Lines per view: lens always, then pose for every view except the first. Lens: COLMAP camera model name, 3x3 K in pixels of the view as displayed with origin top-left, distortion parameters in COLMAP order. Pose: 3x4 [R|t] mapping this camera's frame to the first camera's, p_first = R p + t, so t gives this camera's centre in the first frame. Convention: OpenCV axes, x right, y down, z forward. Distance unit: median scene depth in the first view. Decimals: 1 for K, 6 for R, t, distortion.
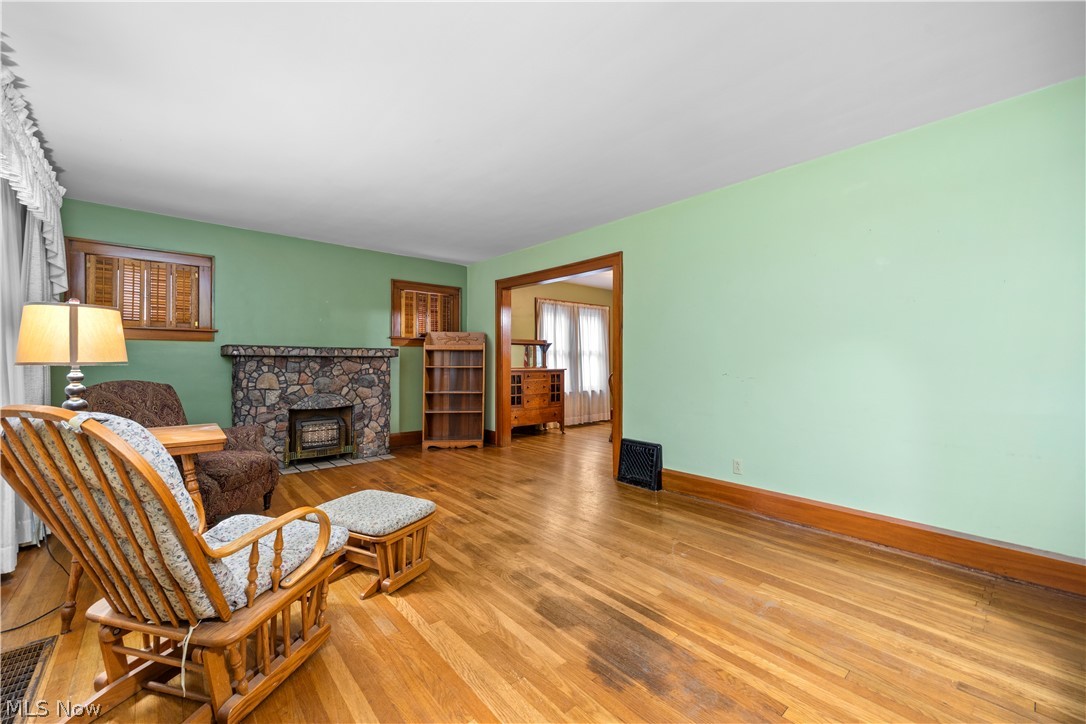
lens RADIAL K [[433.7, 0, 543.4], [0, 433.7, 354.8], [0, 0, 1]] dist [0.001195, -0.000195]
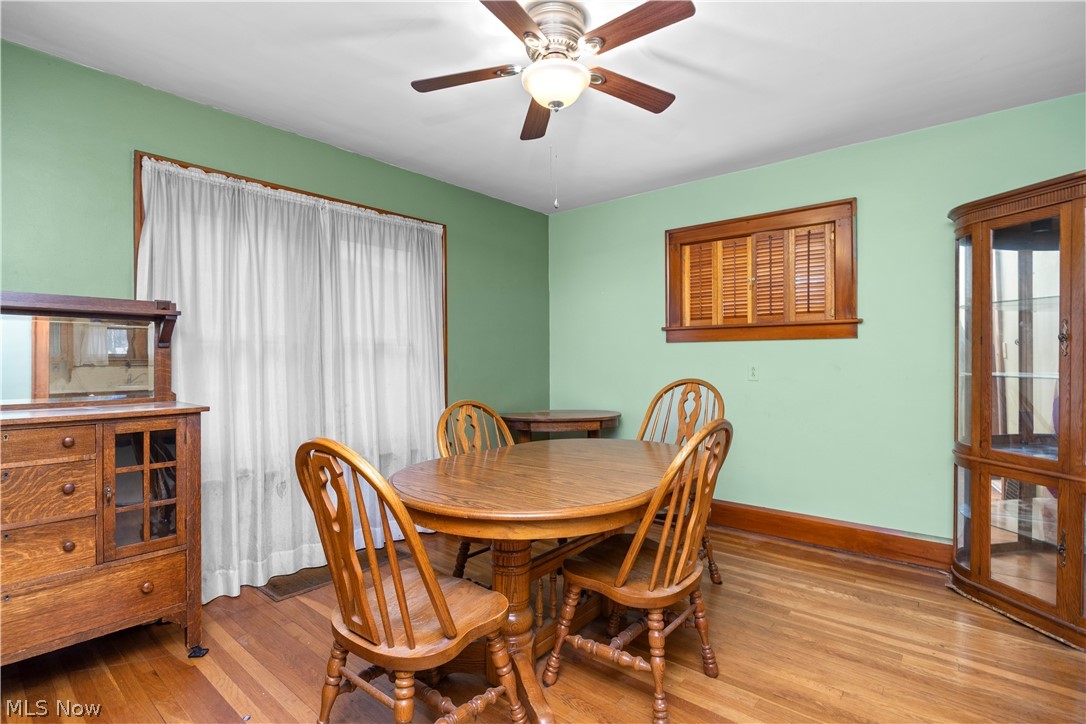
lens RADIAL K [[528.9, 0, 531.2], [0, 528.9, 359.9], [0, 0, 1]] dist [-0.000761, -0.000123]
pose [[0.991399, -0.002069, 0.130854, 0.311720], [0.000381, 0.999916, 0.012928, -0.000825], [-0.130870, -0.012767, 0.991317, 0.998084]]
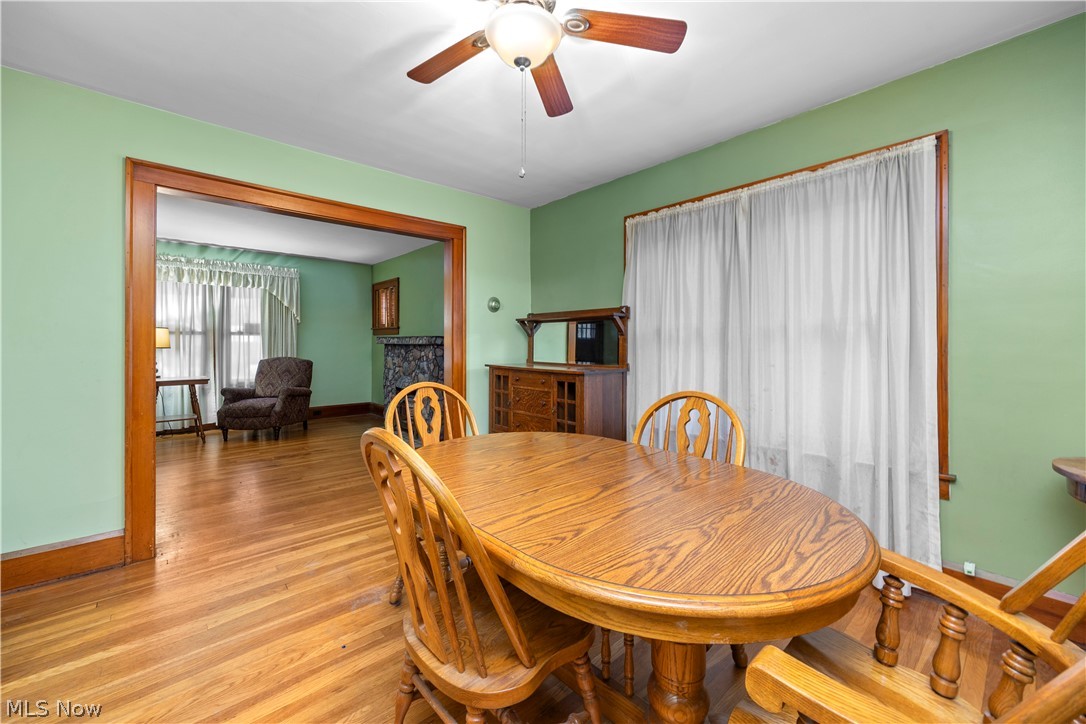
lens RADIAL K [[433.7, 0, 543.4], [0, 433.7, 354.8], [0, 0, 1]] dist [0.001195, -0.000195]
pose [[0.009468, 0.025254, -0.999636, 0.730977], [0.009770, 0.999631, 0.025346, 0.006146], [0.999907, -0.010006, 0.009218, 1.450556]]
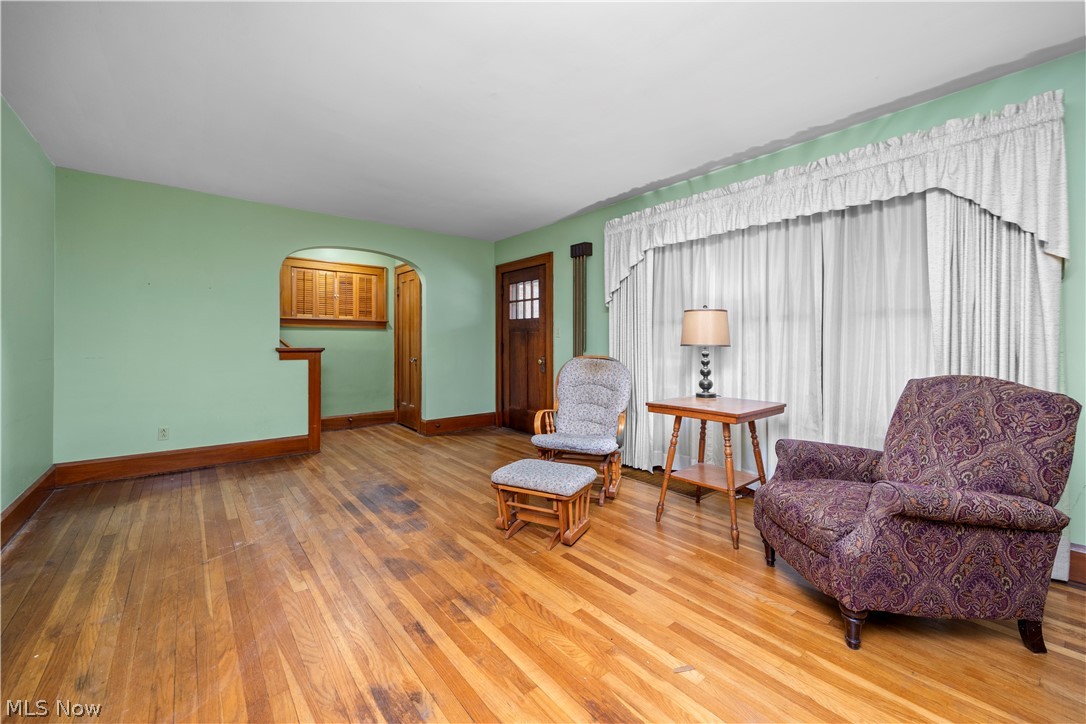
lens RADIAL K [[437.5, 0, 543.1], [0, 437.5, 342.1], [0, 0, 1]] dist [0.001001, -0.000016]
pose [[-0.999435, -0.004384, 0.033331, -0.217575], [-0.004797, 0.999912, -0.012338, 0.011522], [-0.033274, -0.012491, -0.999368, 1.103618]]
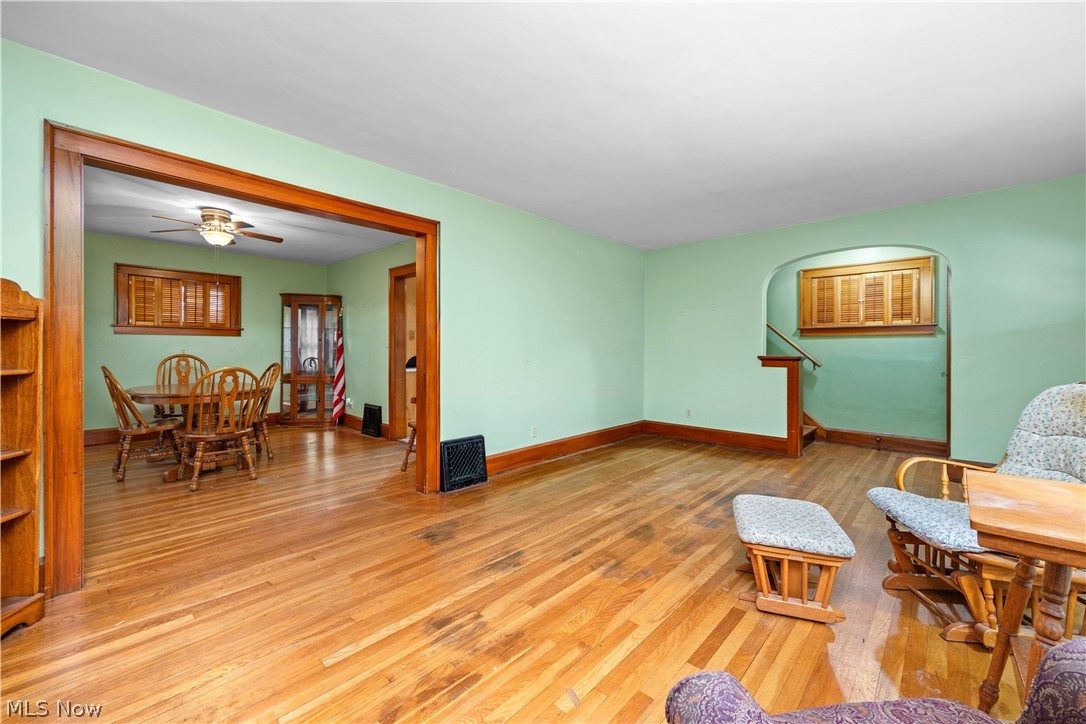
lens RADIAL K [[433.7, 0, 543.4], [0, 433.7, 354.8], [0, 0, 1]] dist [0.001195, -0.000195]
pose [[-0.100622, -0.015644, 0.994802, -0.627132], [-0.014292, 0.999796, 0.014277, 0.005164], [-0.994822, -0.012781, -0.100825, 0.815310]]
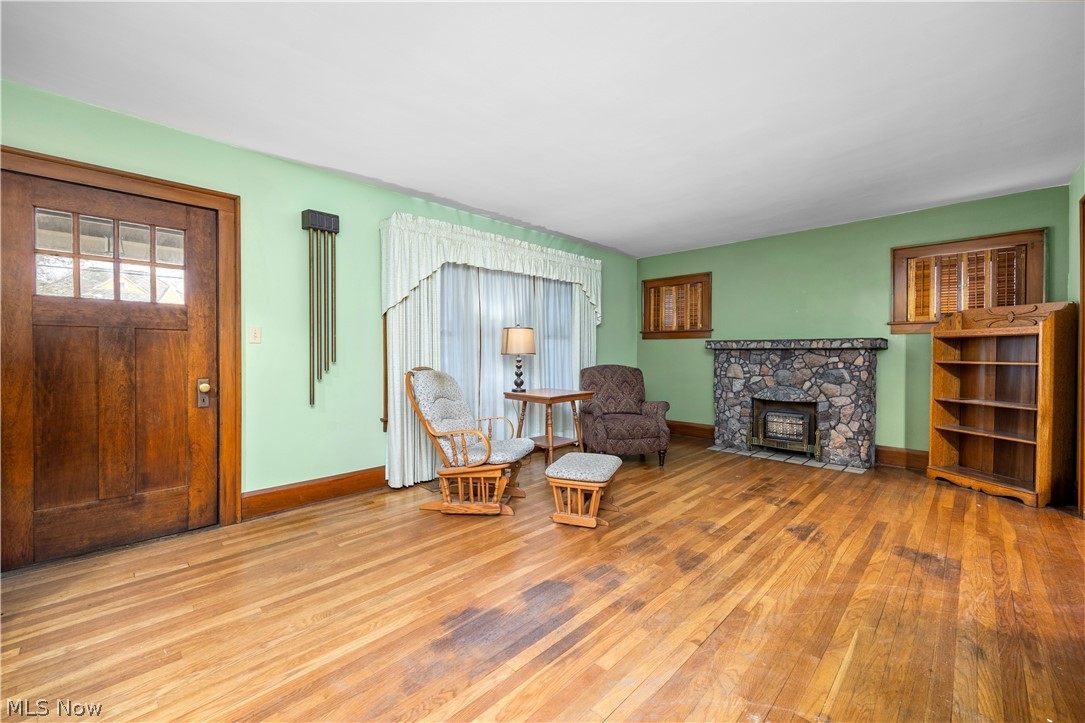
lens RADIAL K [[433.3, 0, 542.9], [0, 433.3, 354.3], [0, 0, 1]] dist [0.001195, -0.000195]
pose [[0.075780, 0.002373, -0.997122, 0.467529], [0.013105, 0.999908, 0.003375, 0.006113], [0.997038, -0.013323, 0.075741, 0.398810]]
